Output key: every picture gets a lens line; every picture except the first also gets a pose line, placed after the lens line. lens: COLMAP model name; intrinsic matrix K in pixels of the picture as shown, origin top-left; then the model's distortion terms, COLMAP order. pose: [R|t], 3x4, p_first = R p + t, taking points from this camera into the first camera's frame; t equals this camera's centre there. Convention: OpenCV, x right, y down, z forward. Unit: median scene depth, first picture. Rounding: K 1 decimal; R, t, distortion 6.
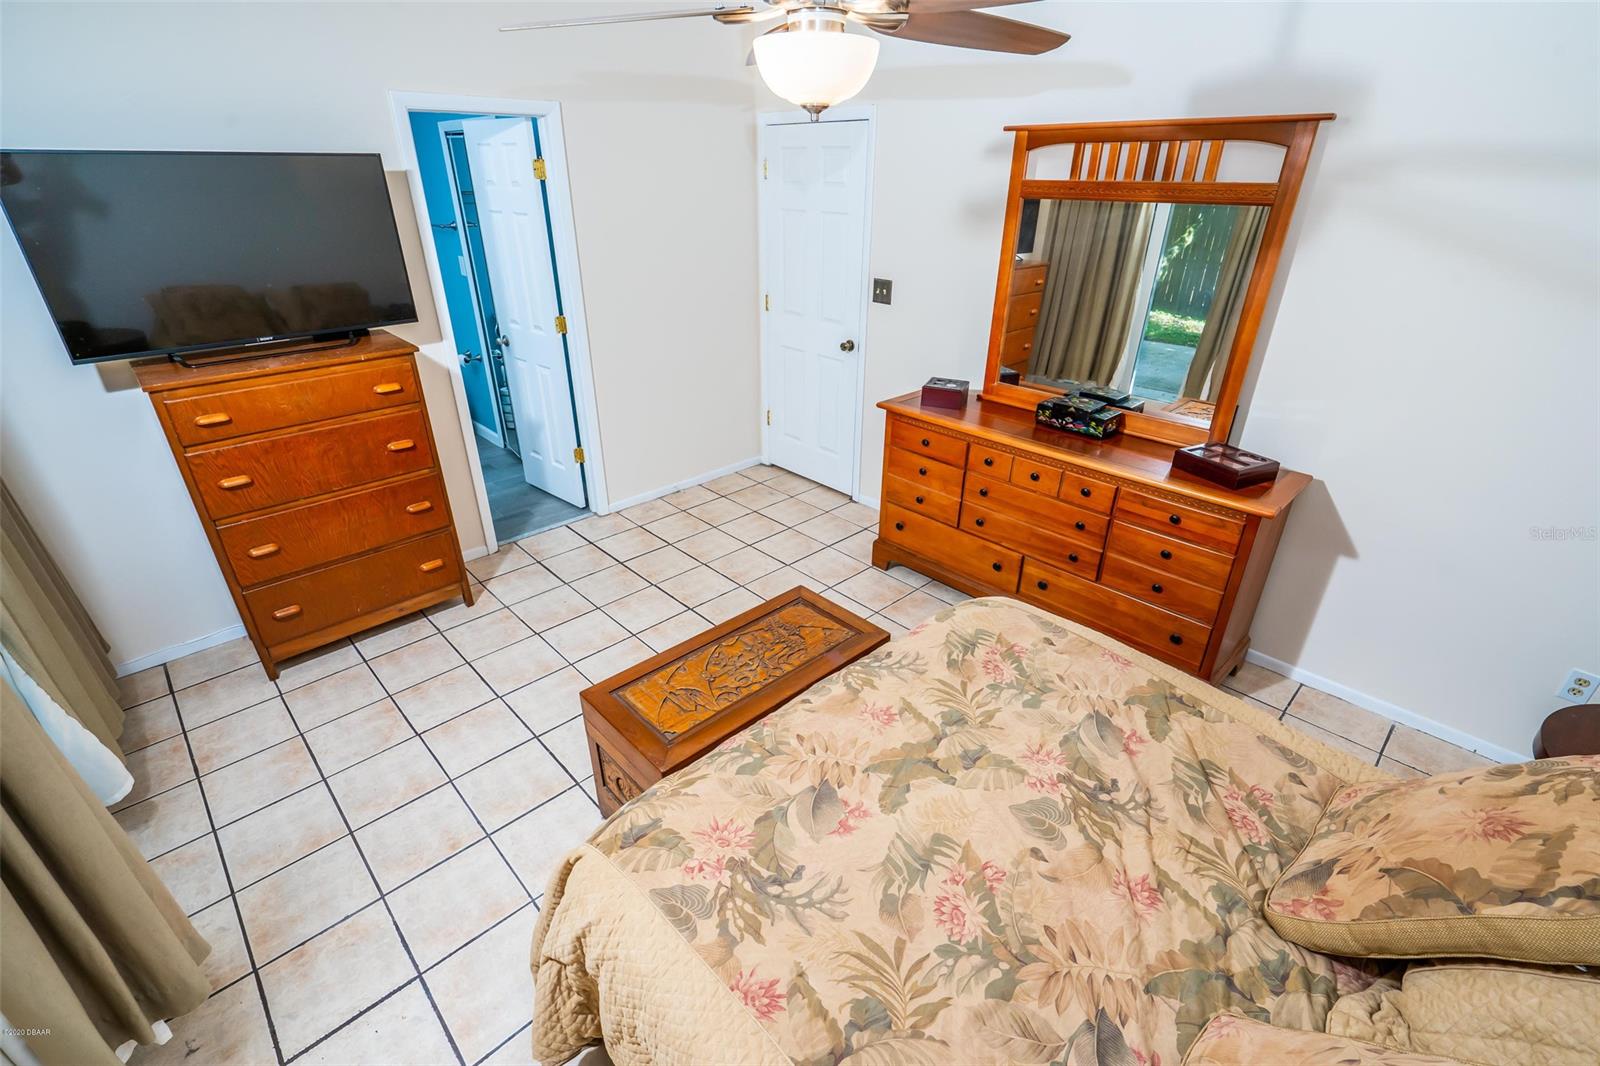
lens RADIAL K [[723.3, 0, 796.2], [0, 723.3, 532.9], [0, 0, 1]] dist [-0.005326, 0.000524]
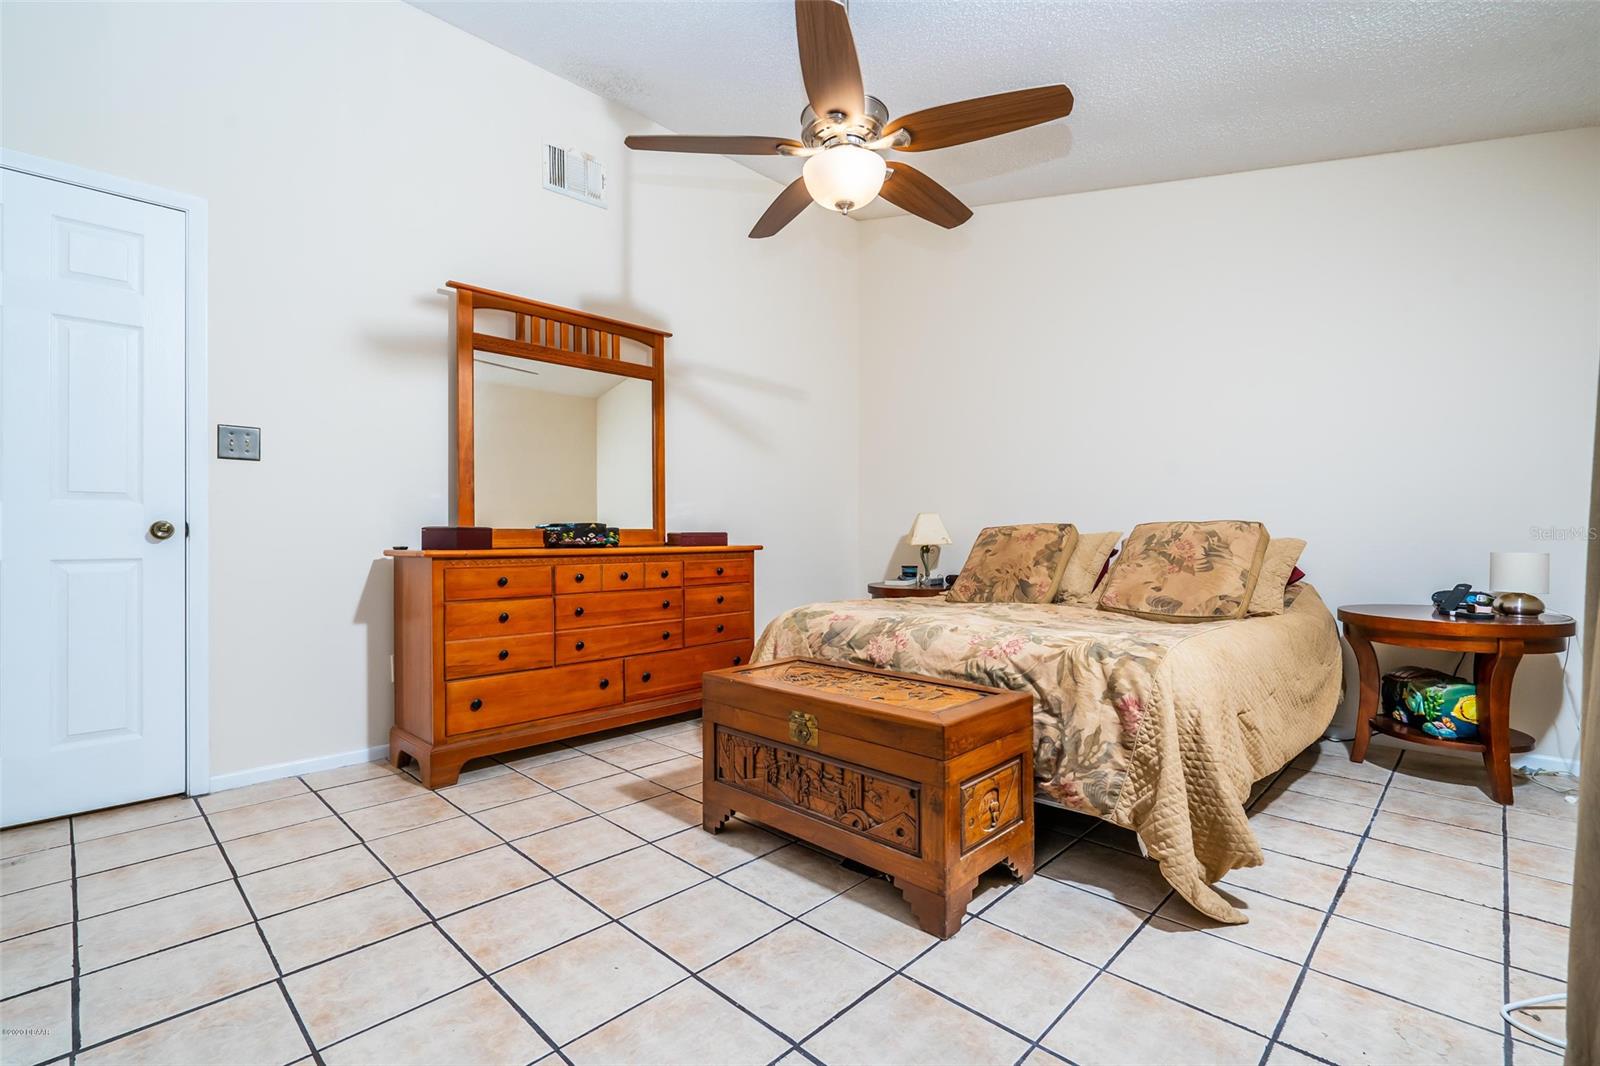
lens RADIAL K [[723.3, 0, 796.2], [0, 723.3, 532.9], [0, 0, 1]] dist [-0.005326, 0.000524]
pose [[-0.033708, -0.003202, 0.999427, -0.763526], [0.455288, 0.890158, 0.018208, -0.037087], [-0.889706, 0.455641, -0.028548, 0.761325]]
